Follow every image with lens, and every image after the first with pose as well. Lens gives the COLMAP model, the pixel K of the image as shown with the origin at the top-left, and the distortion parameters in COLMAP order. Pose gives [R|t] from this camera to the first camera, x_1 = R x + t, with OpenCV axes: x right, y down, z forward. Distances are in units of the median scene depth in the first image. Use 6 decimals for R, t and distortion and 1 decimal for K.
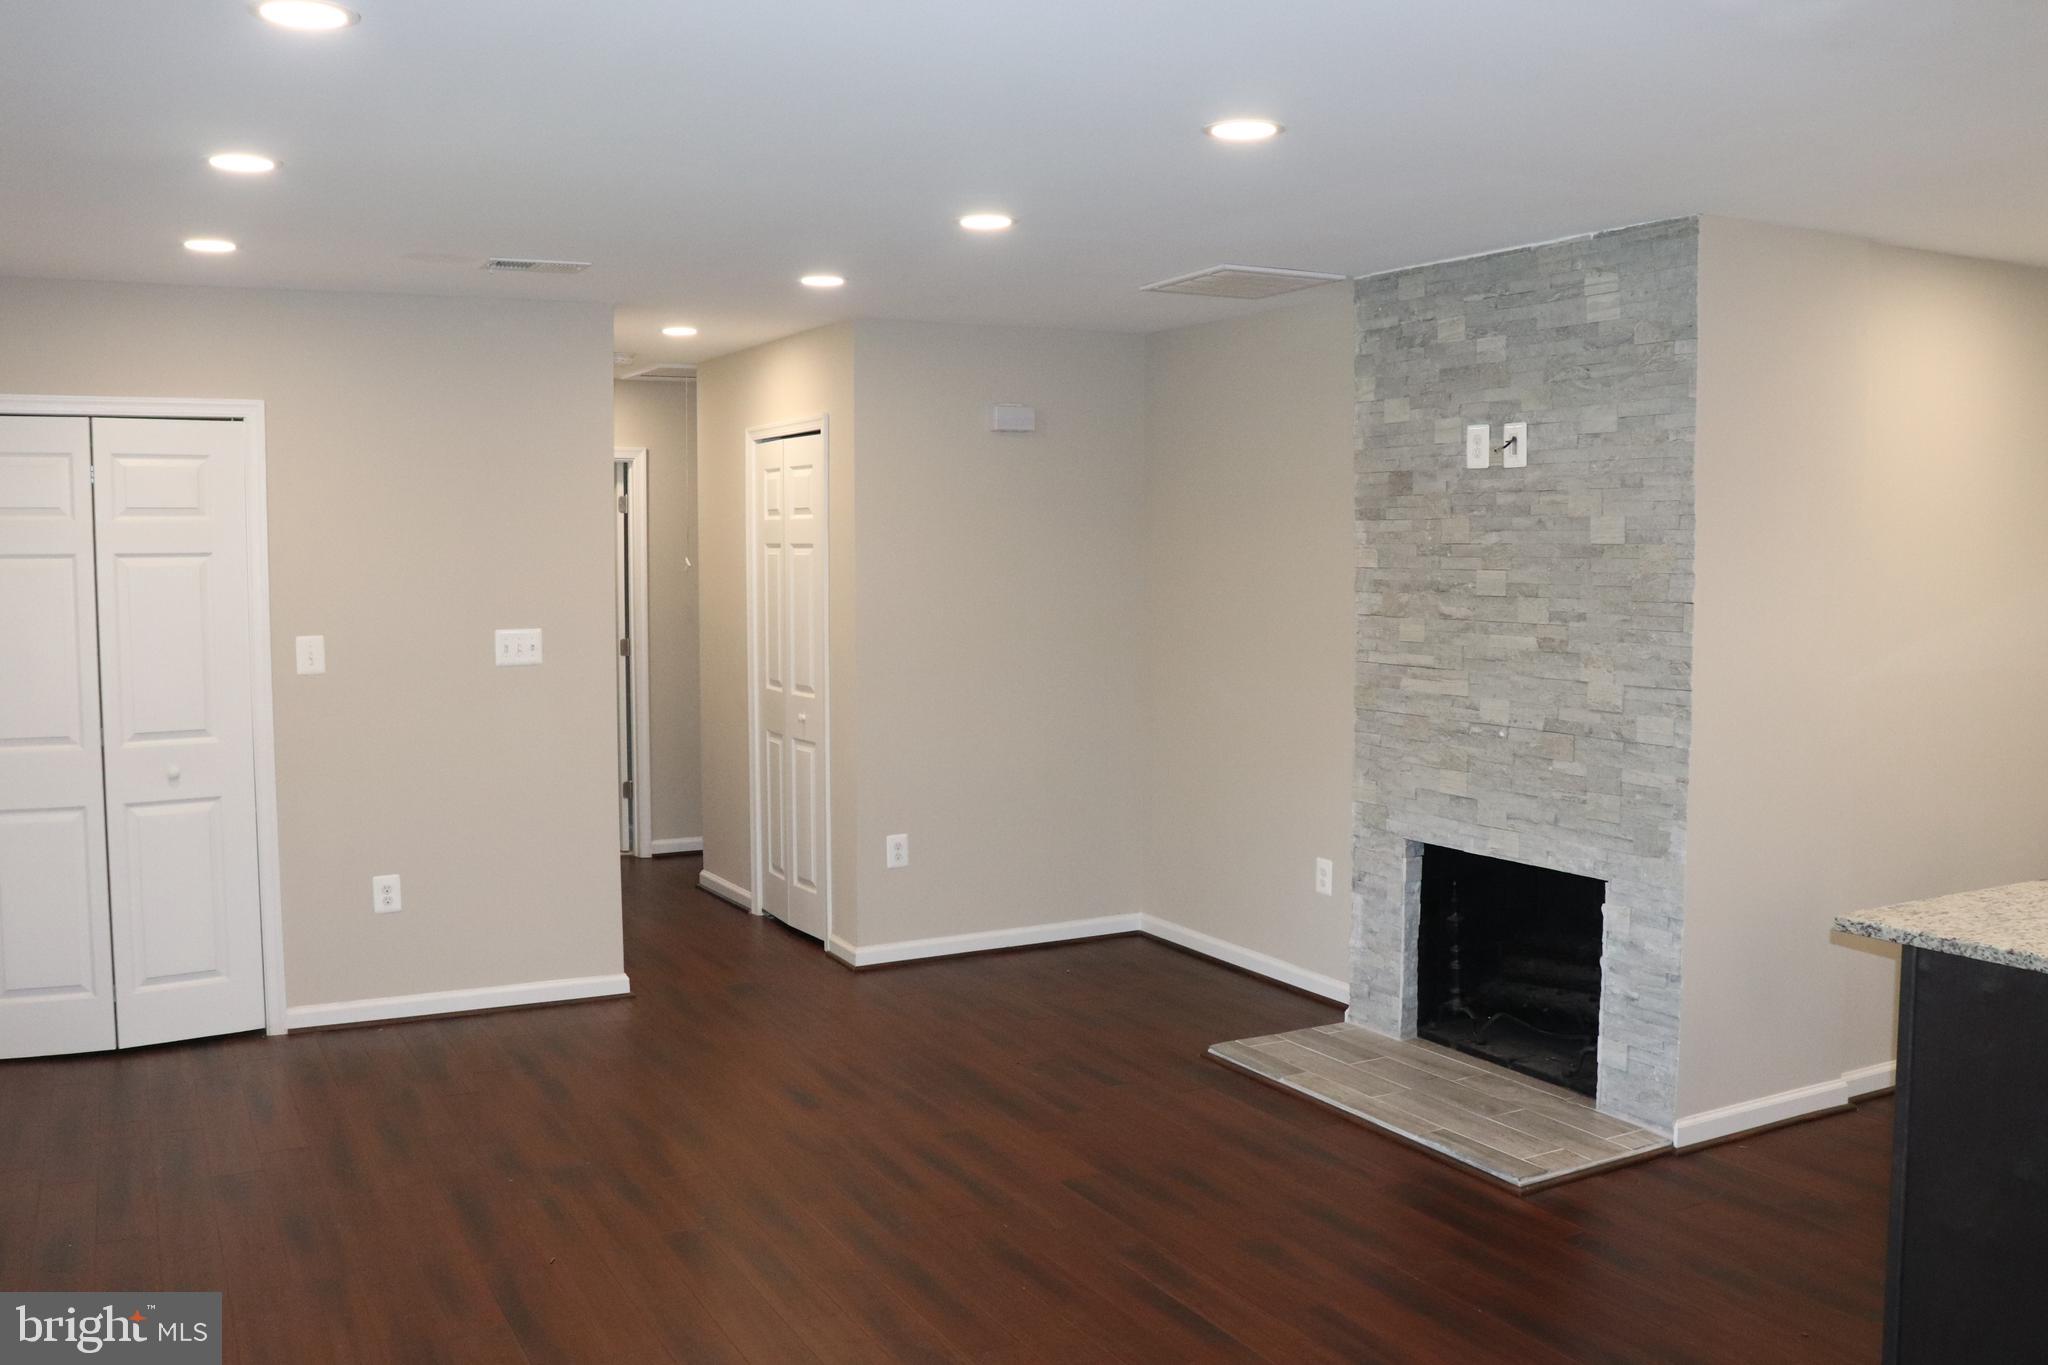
lens RADIAL K [[1786.6, 0, 1028.1], [0, 1786.6, 670.6], [0, 0, 1]] dist [-0.158039, 0.183597]
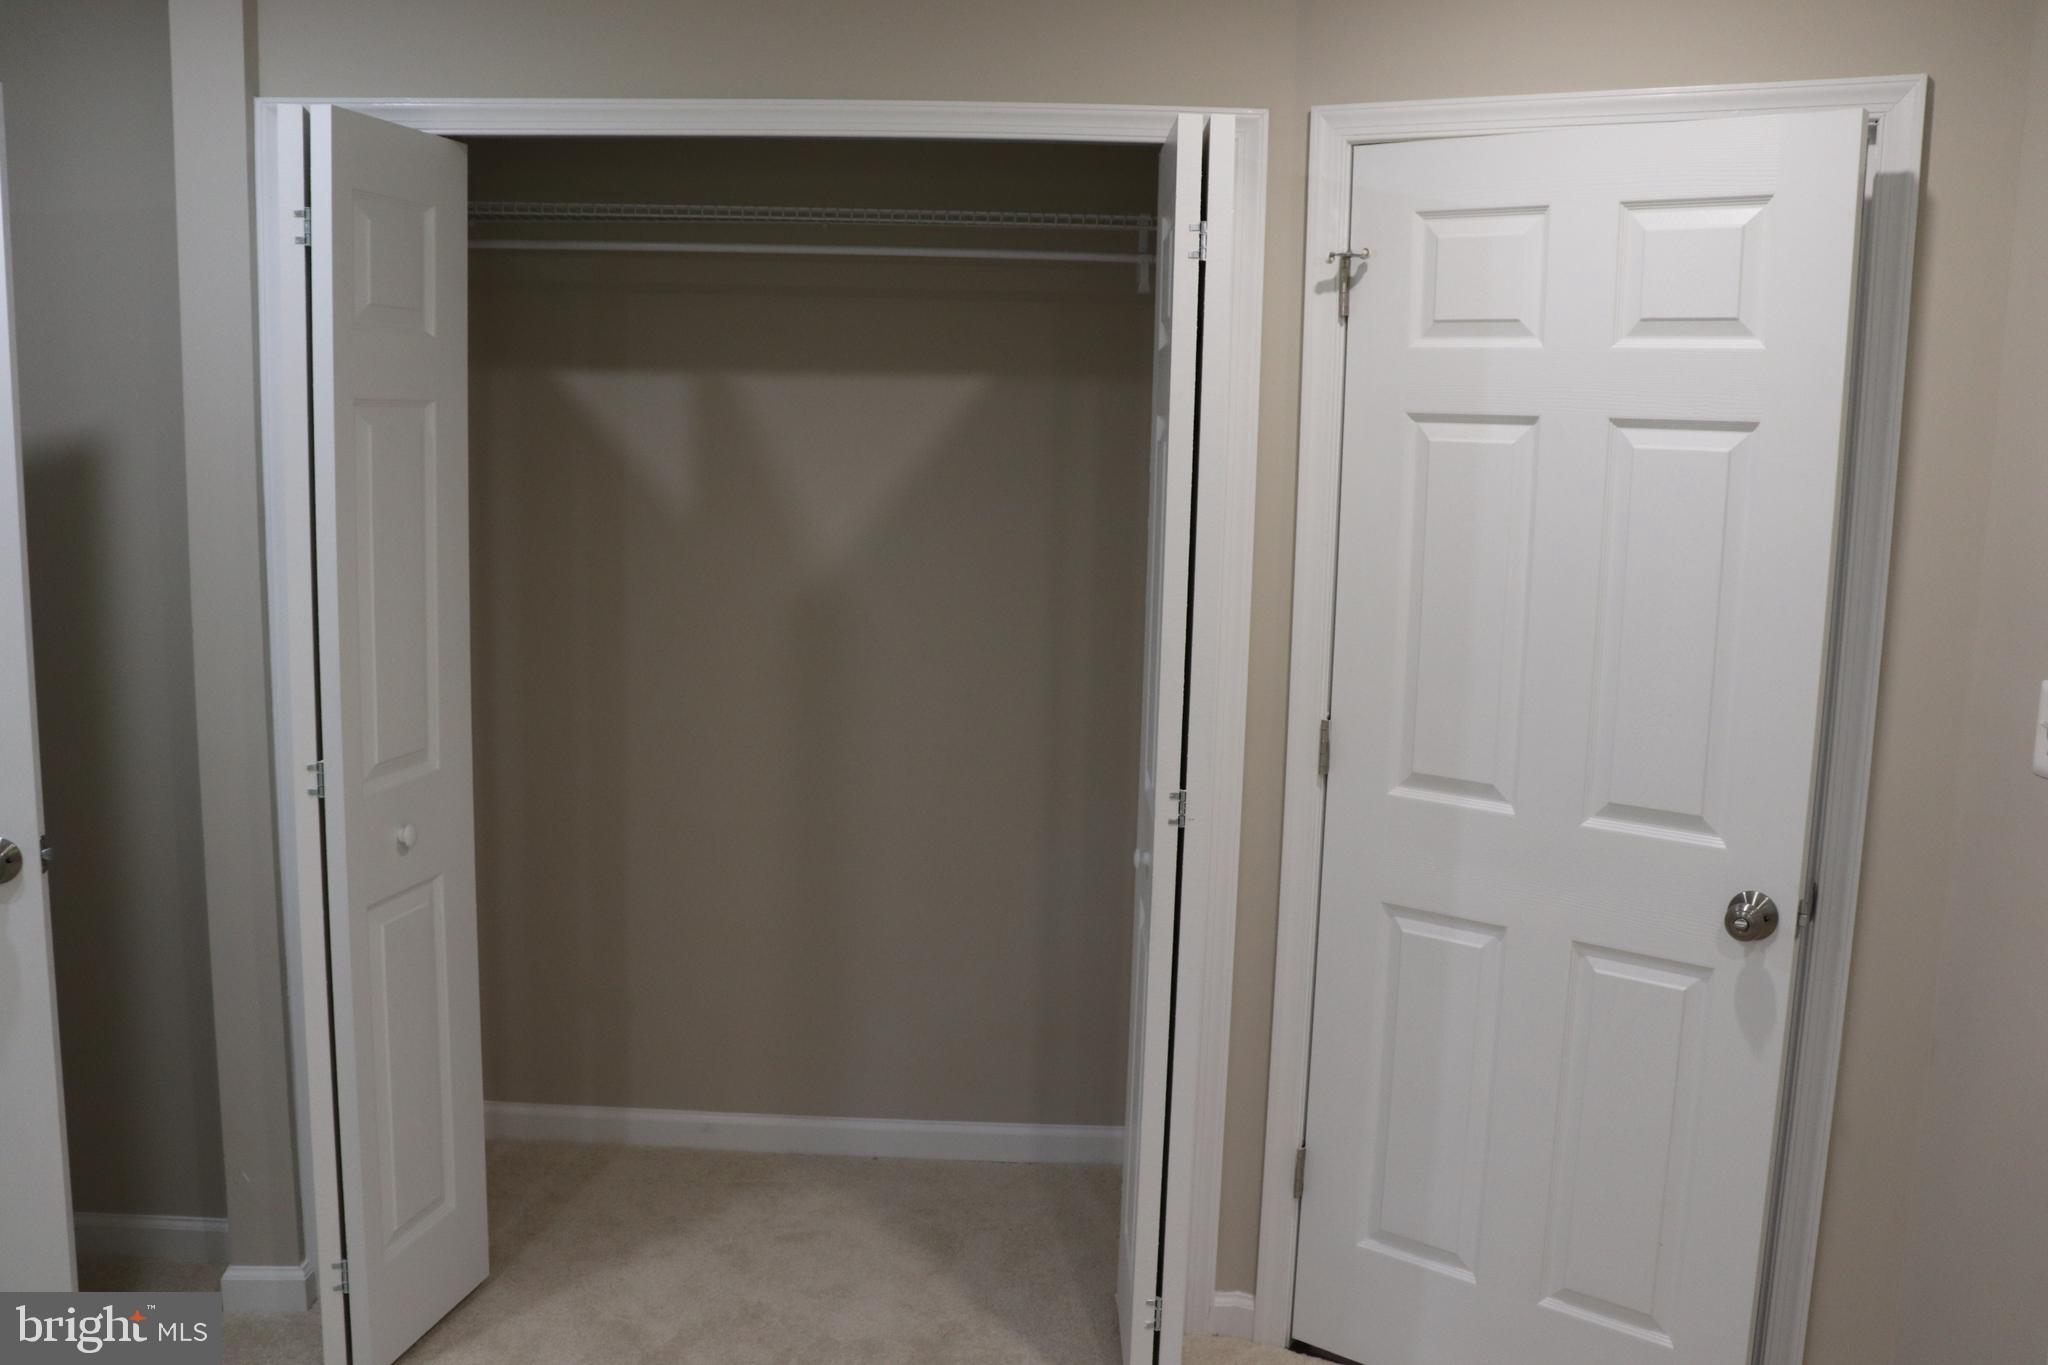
lens RADIAL K [[1786.6, 0, 1028.1], [0, 1786.6, 670.6], [0, 0, 1]] dist [-0.158039, 0.183597]
pose [[0.928538, -0.038904, 0.369193, -0.489706], [0.011008, 0.996942, 0.077368, -0.063921], [-0.371074, -0.067775, 0.926127, 0.929297]]
